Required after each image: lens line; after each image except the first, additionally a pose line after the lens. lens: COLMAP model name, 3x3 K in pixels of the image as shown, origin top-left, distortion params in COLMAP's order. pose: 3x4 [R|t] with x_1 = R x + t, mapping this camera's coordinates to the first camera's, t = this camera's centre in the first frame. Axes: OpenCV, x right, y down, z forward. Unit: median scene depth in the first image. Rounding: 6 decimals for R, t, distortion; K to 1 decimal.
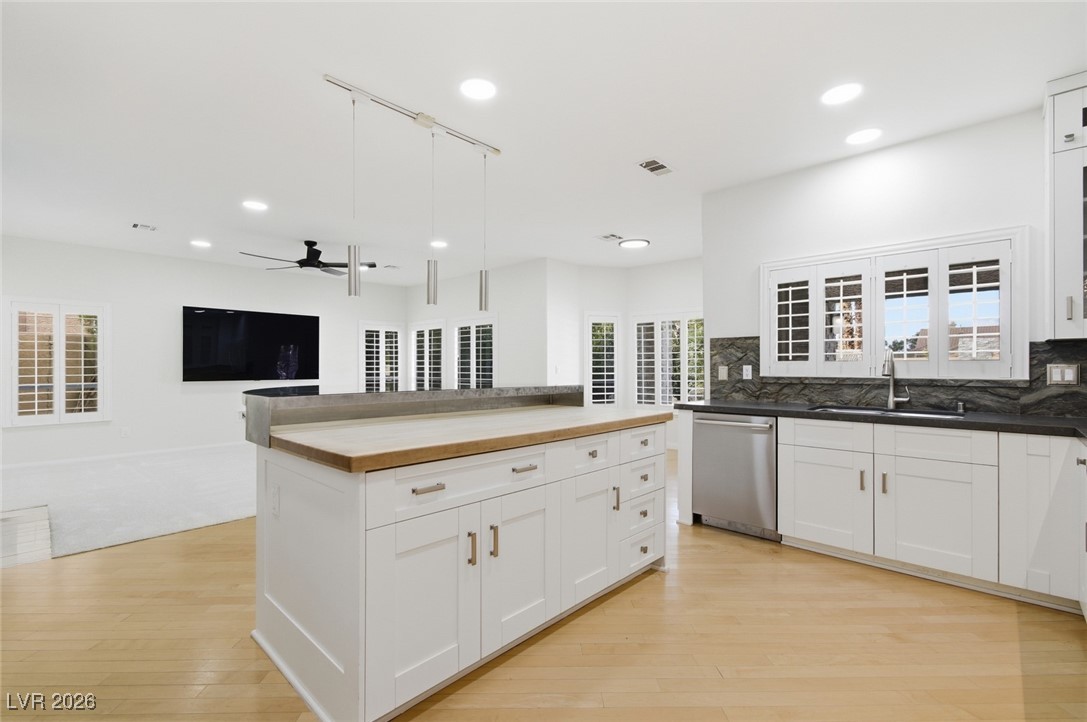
lens RADIAL K [[485.5, 0, 543.7], [0, 485.5, 361.6], [0, 0, 1]] dist [-0.005523, -0.000005]
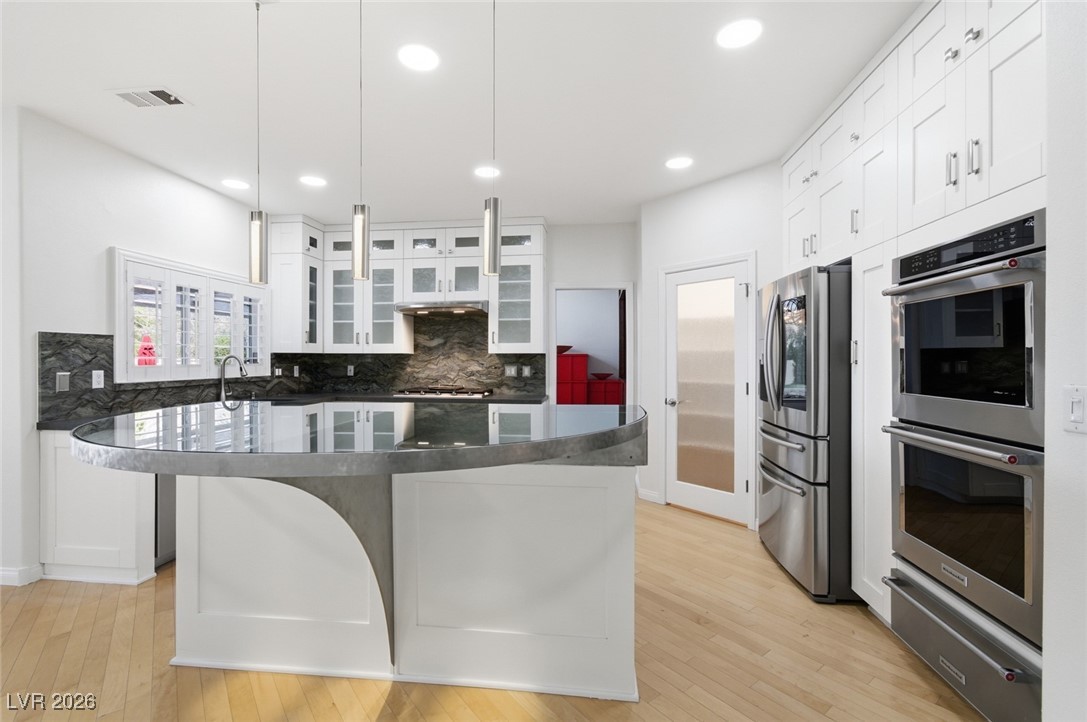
lens RADIAL K [[485.5, 0, 538.9], [0, 485.5, 358.5], [0, 0, 1]] dist [-0.005523, -0.000005]
pose [[-0.588784, 0.002852, 0.808285, -0.672913], [-0.005592, 0.999955, -0.007602, -0.010598], [-0.808271, -0.008996, -0.588742, 0.917750]]
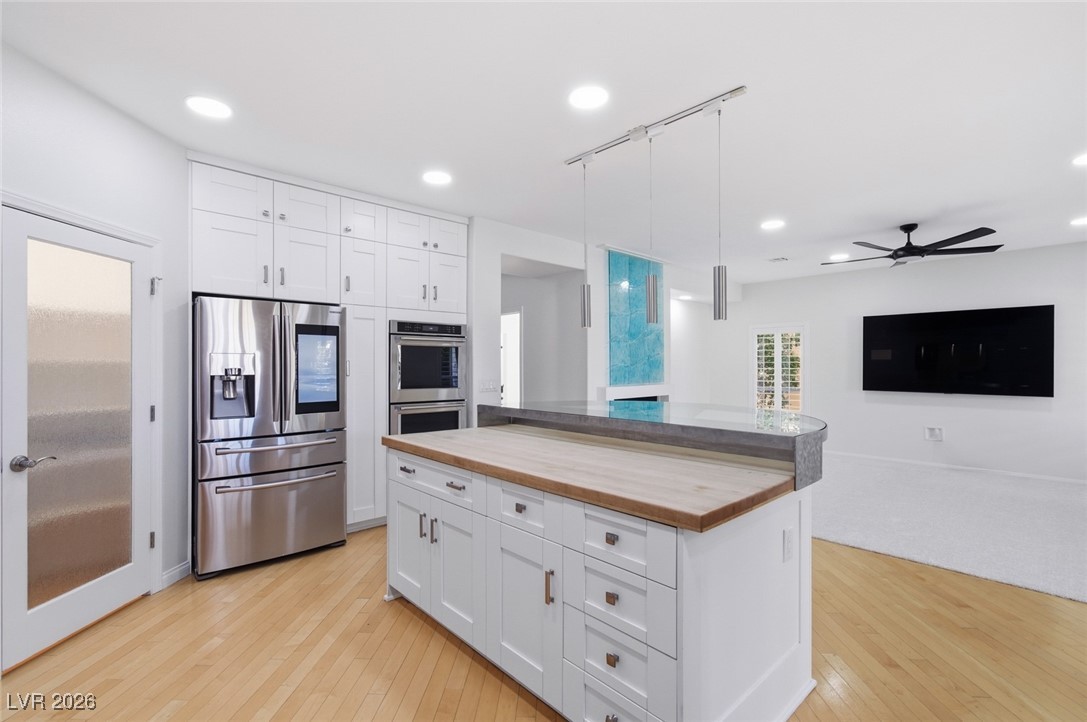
lens RADIAL K [[485.5, 0, 540.7], [0, 485.5, 362.1], [0, 0, 1]] dist [-0.005523, -0.000005]
pose [[-0.075651, -0.005585, -0.997119, 0.555380], [0.007792, 0.999950, -0.006192, -0.029618], [0.997104, -0.008238, -0.075604, 0.669201]]
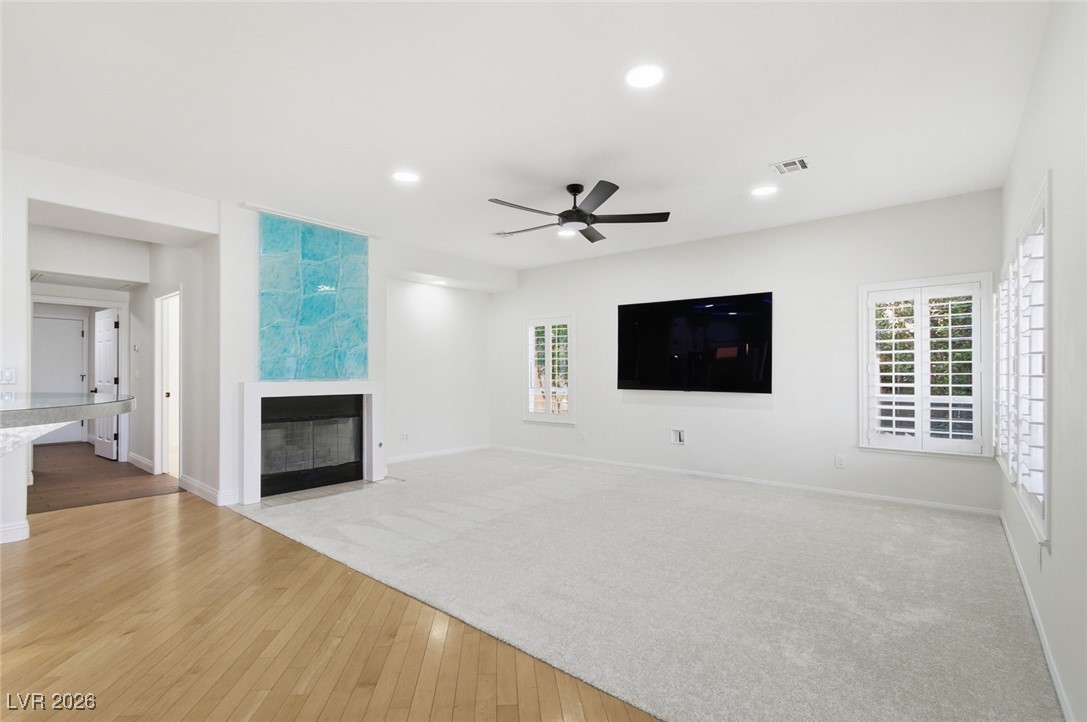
lens RADIAL K [[485.5, 0, 543.3], [0, 485.5, 370.6], [0, 0, 1]] dist [-0.005523, -0.000005]
pose [[0.041577, 0.003601, -0.999129, 0.293010], [0.005570, 0.999977, 0.003836, 0.010698], [0.999120, -0.005724, 0.041556, 1.396392]]
